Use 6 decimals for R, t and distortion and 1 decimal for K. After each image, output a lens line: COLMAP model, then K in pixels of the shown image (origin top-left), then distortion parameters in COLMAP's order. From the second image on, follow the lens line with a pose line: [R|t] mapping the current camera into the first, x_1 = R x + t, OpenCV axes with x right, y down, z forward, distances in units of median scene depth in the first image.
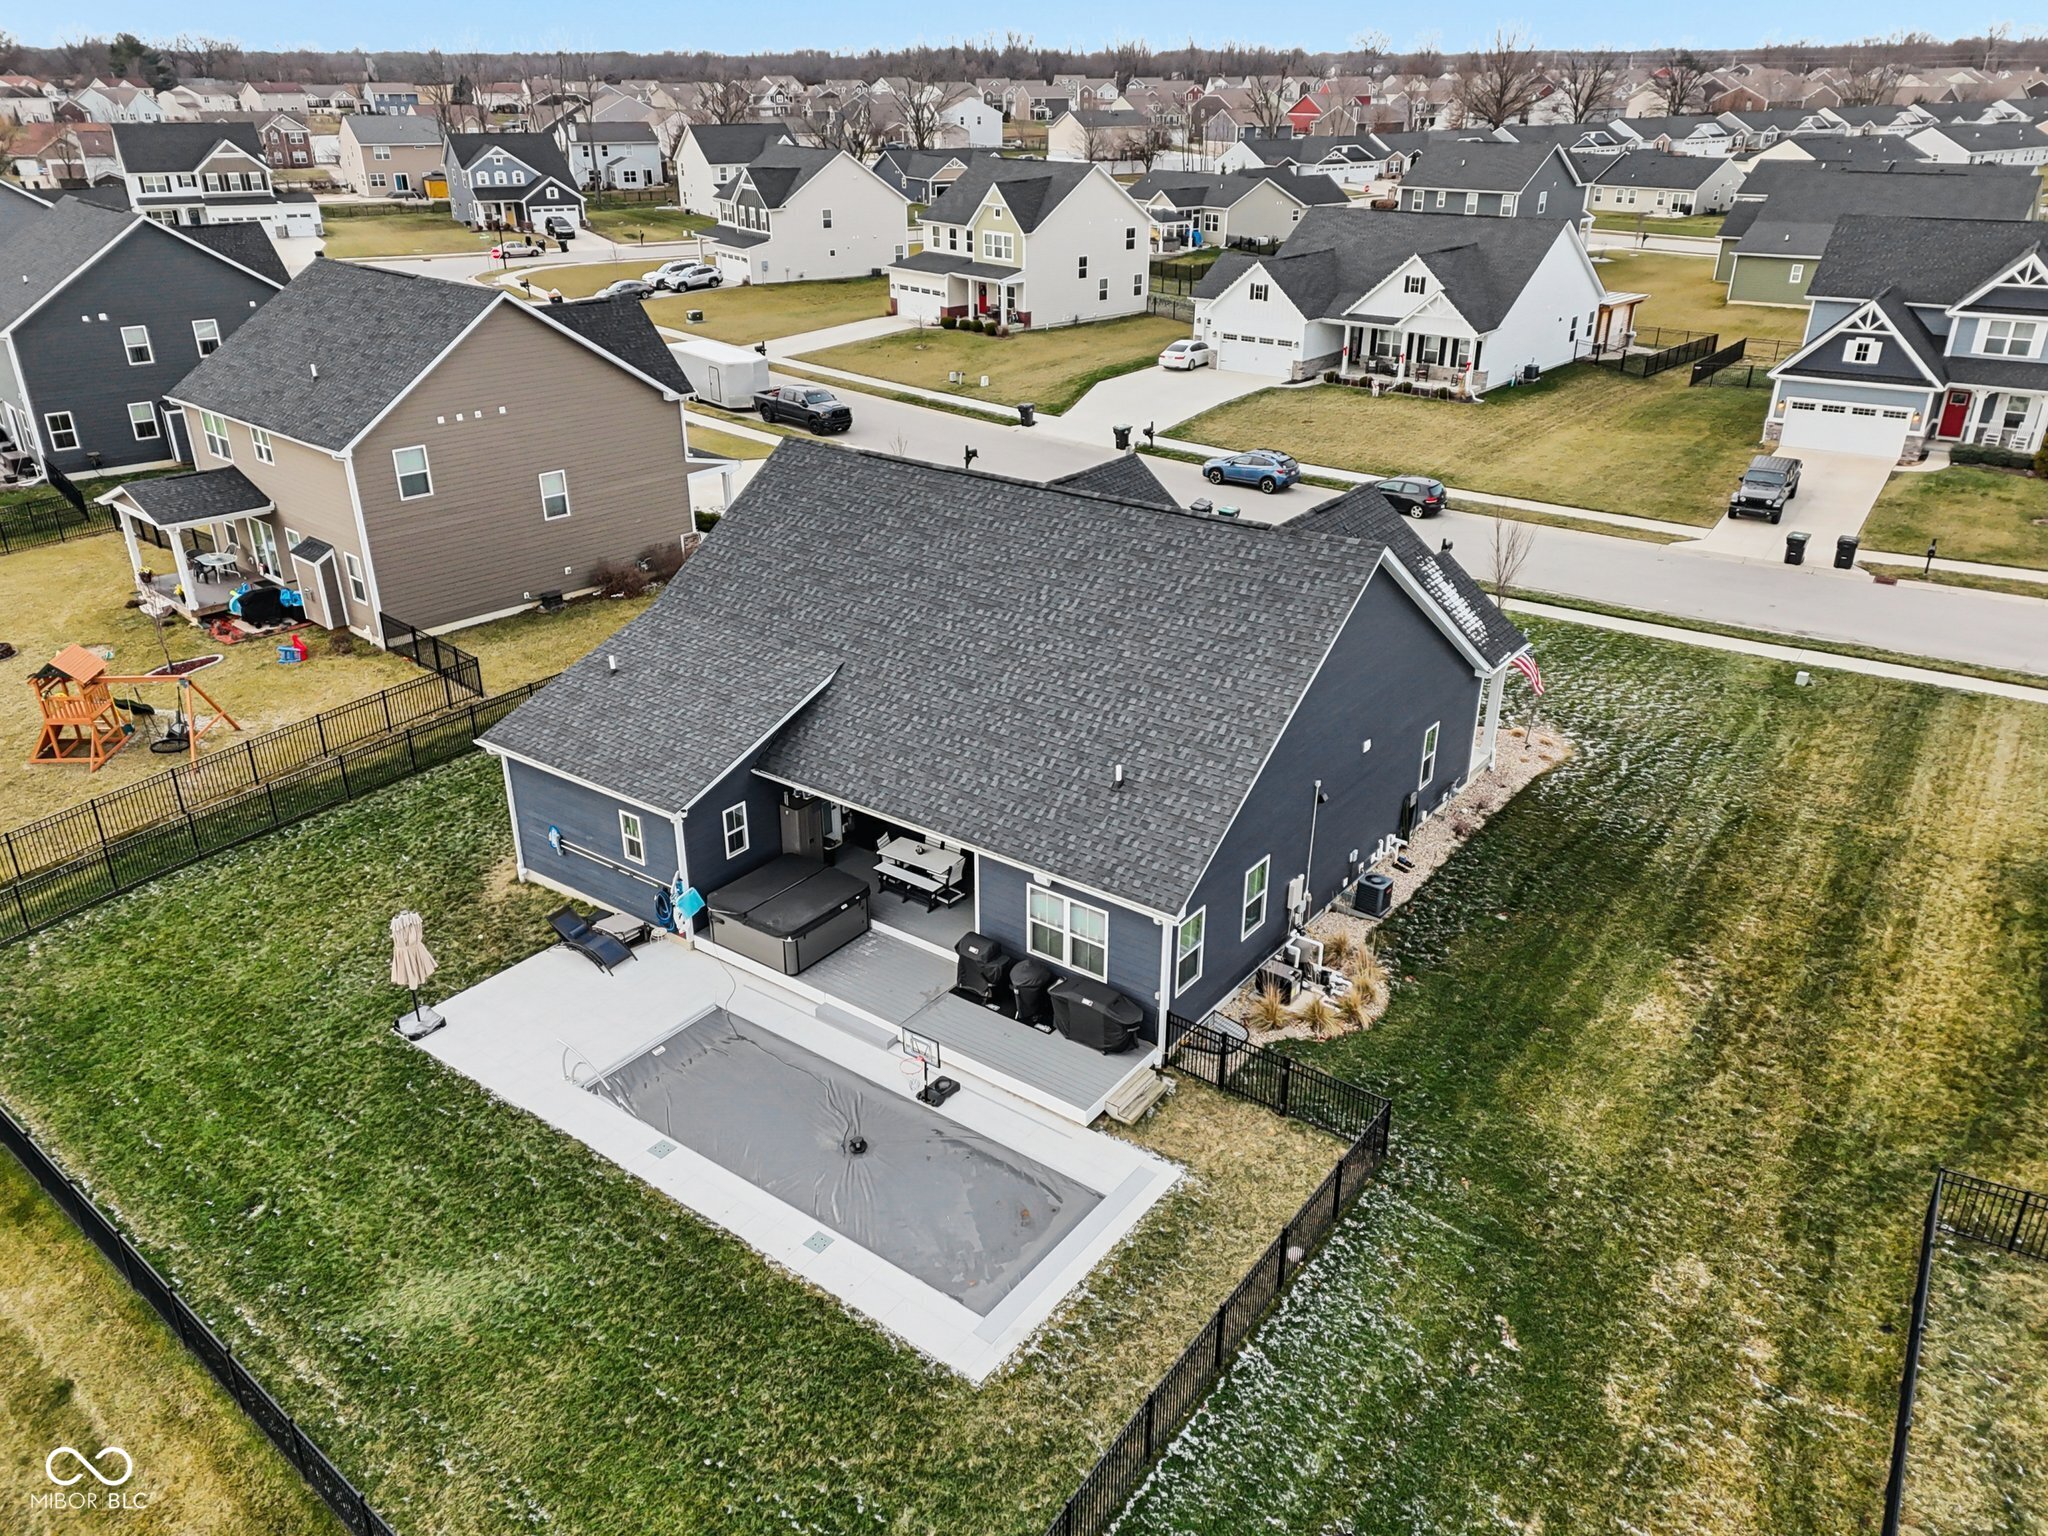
lens RADIAL K [[1501.8, 0, 1019.3], [0, 1501.8, 770.1], [0, 0, 1]] dist [0.084737, -0.071443]
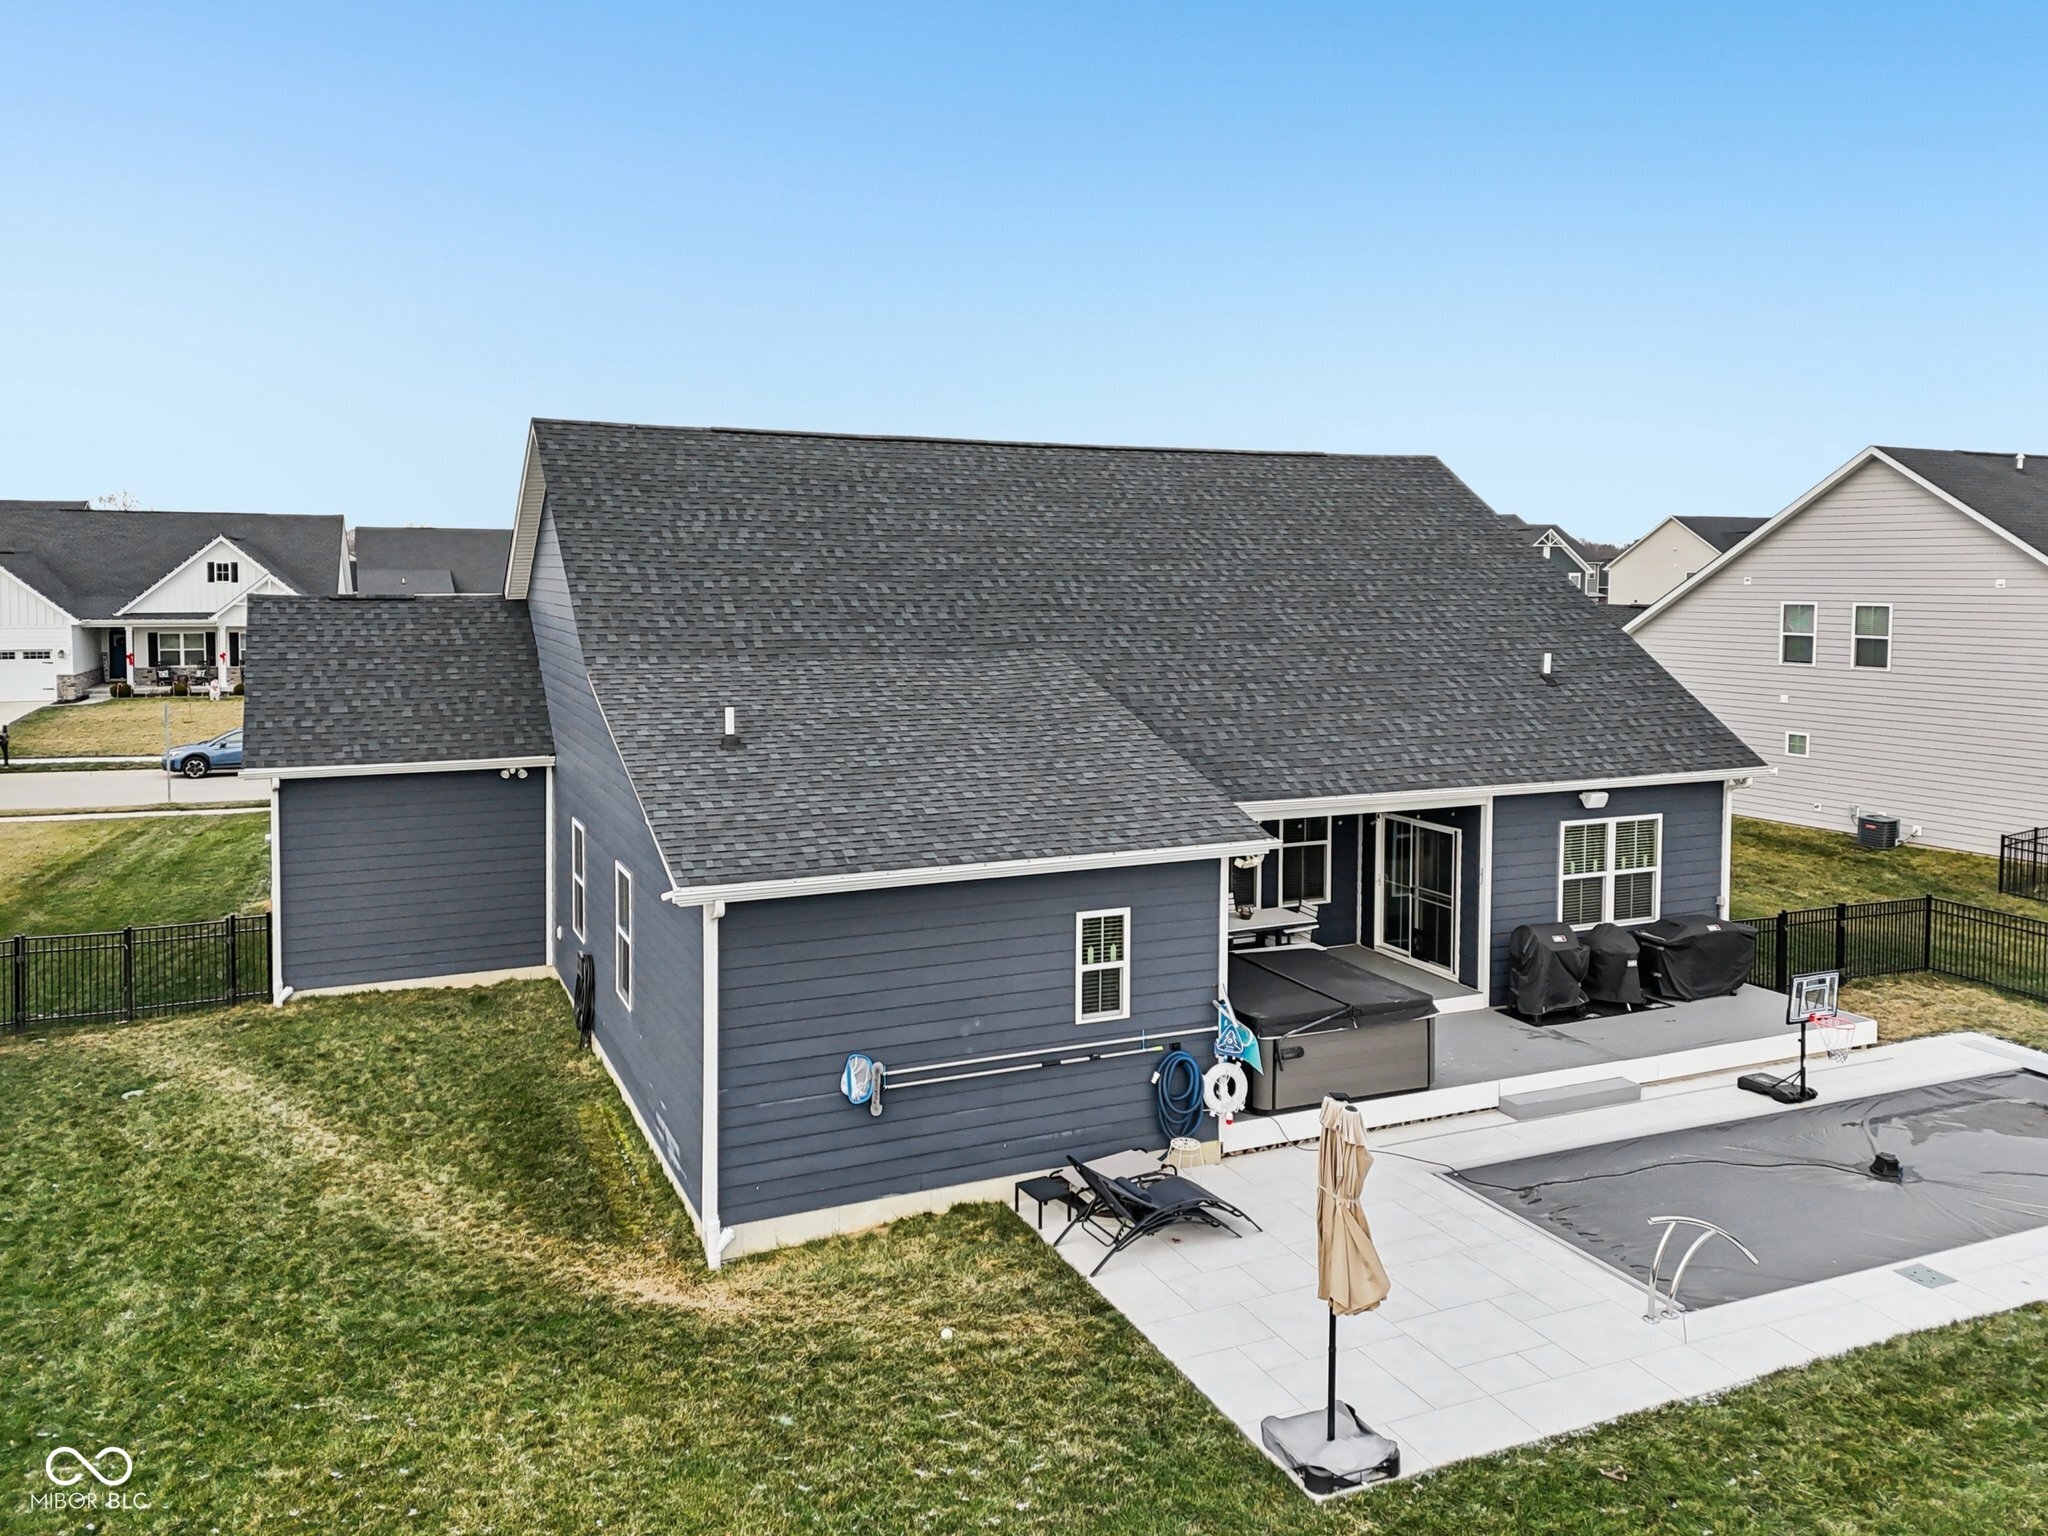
lens RADIAL K [[1550.5, 0, 1014.4], [0, 1550.5, 620.7], [0, 0, 1]] dist [0.063900, -0.048384]
pose [[0.485435, -0.027075, 0.873854, -0.694032], [0.365293, 0.914373, -0.174593, 0.019652], [-0.794301, 0.403966, 0.453759, 0.737256]]
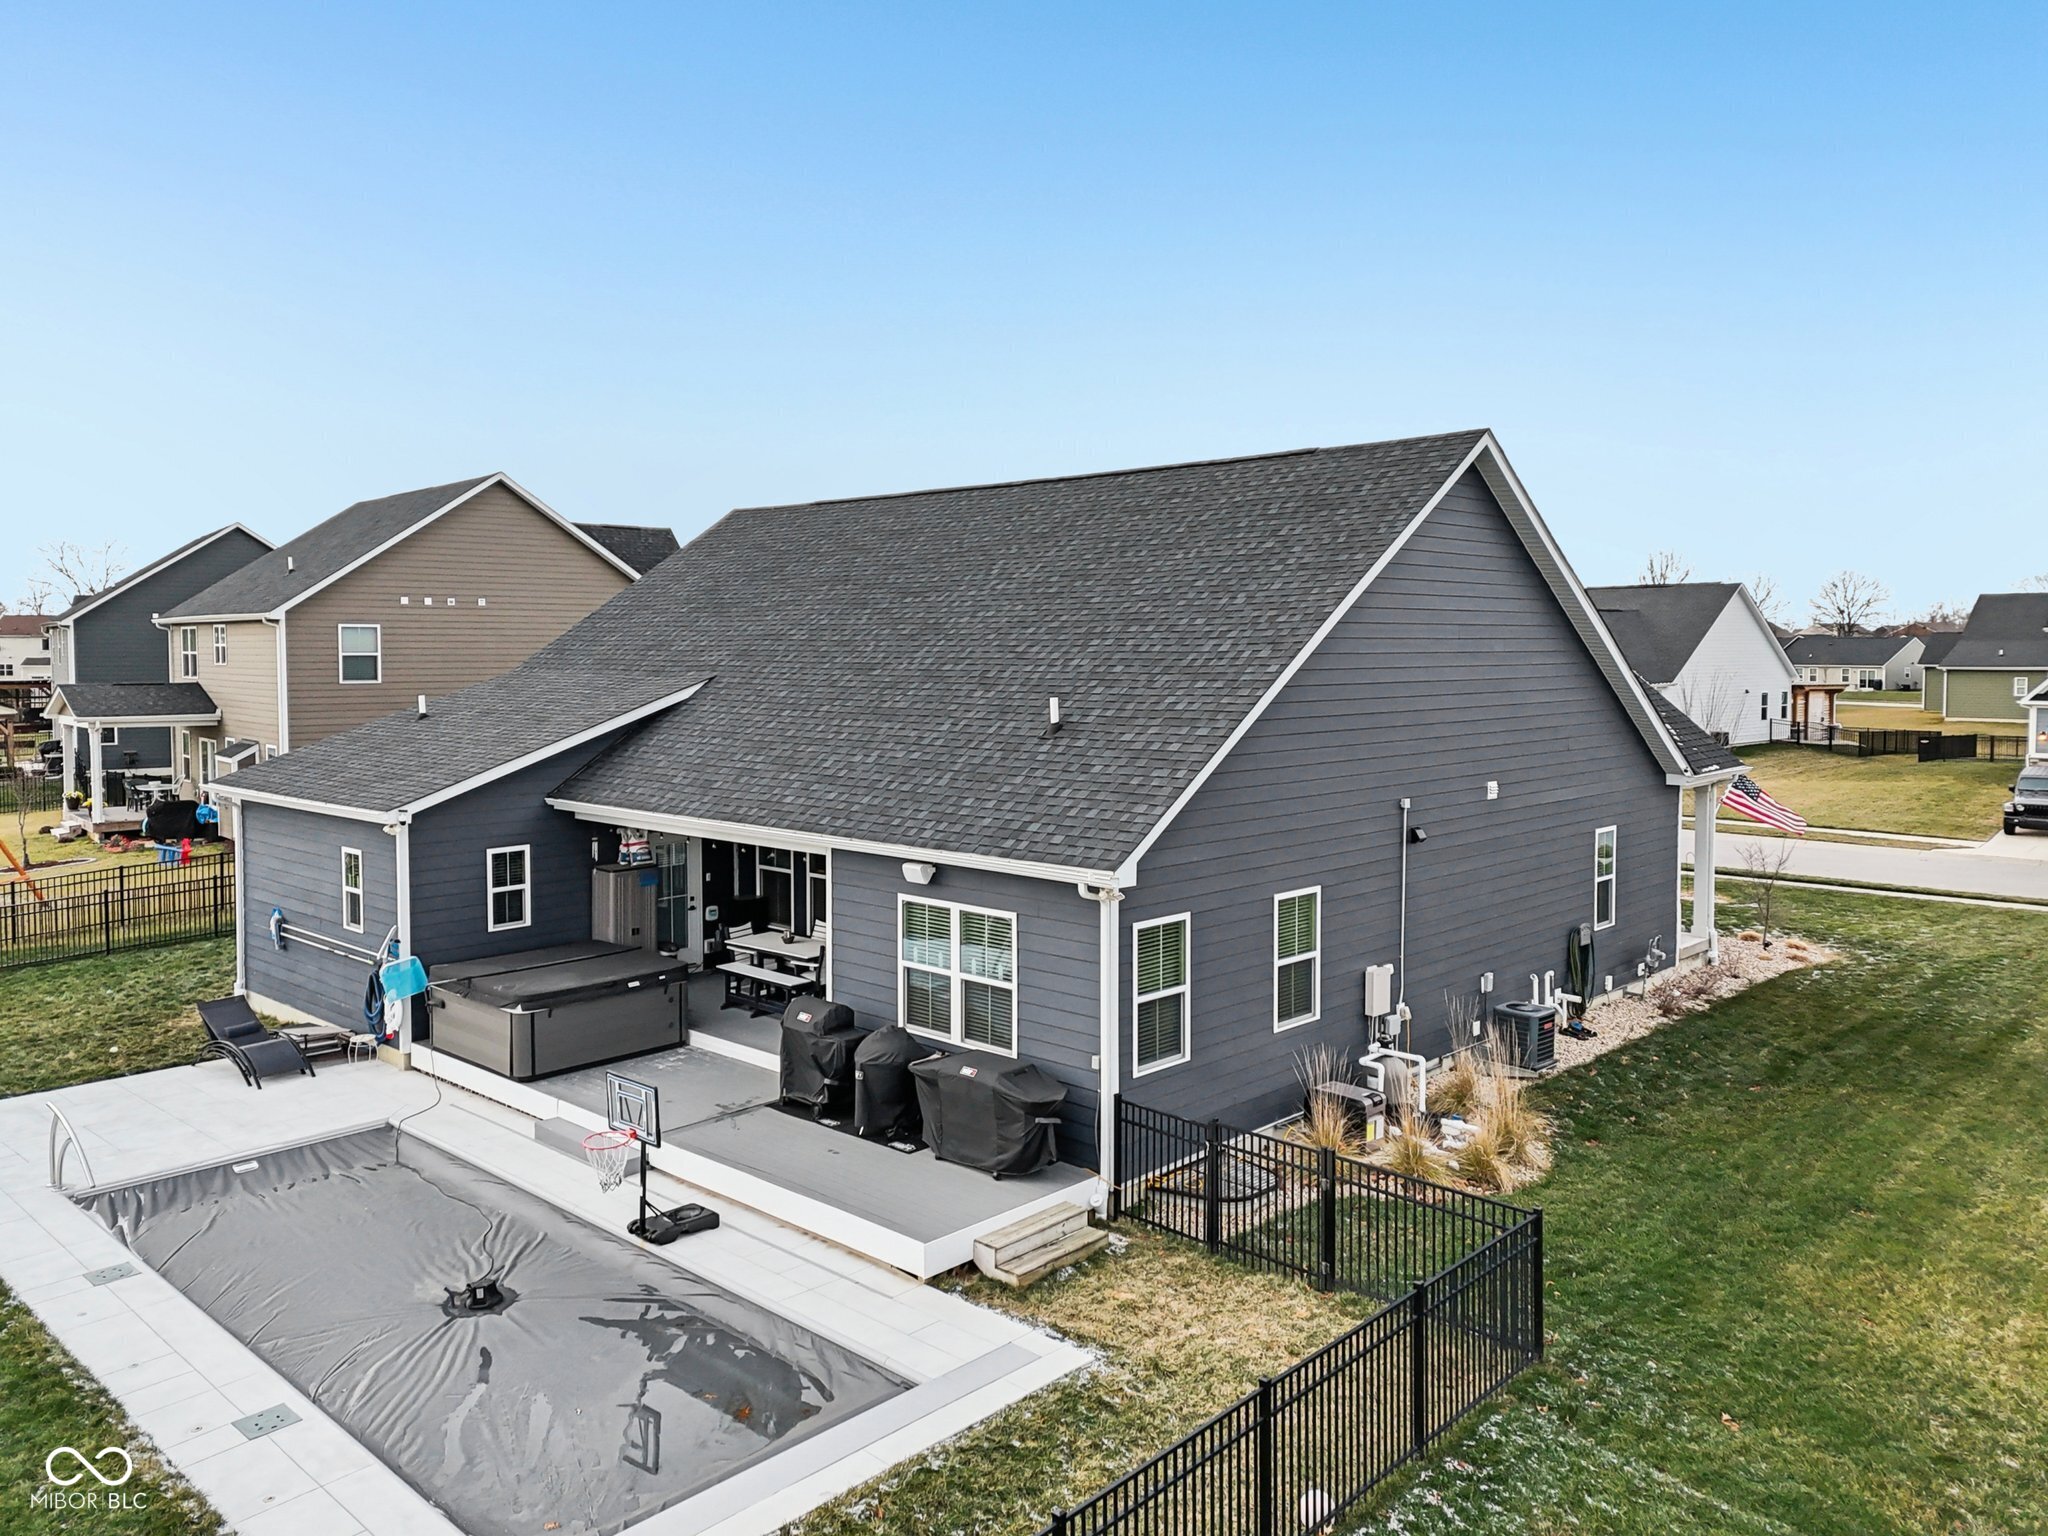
lens RADIAL K [[1514.3, 0, 1018.4], [0, 1514.3, 692.9], [0, 0, 1]] dist [0.043097, -0.008539]
pose [[0.992630, 0.005708, -0.121050, 0.110964], [-0.052985, 0.918795, -0.391164, 0.208288], [0.108987, 0.394695, 0.912325, 0.381959]]
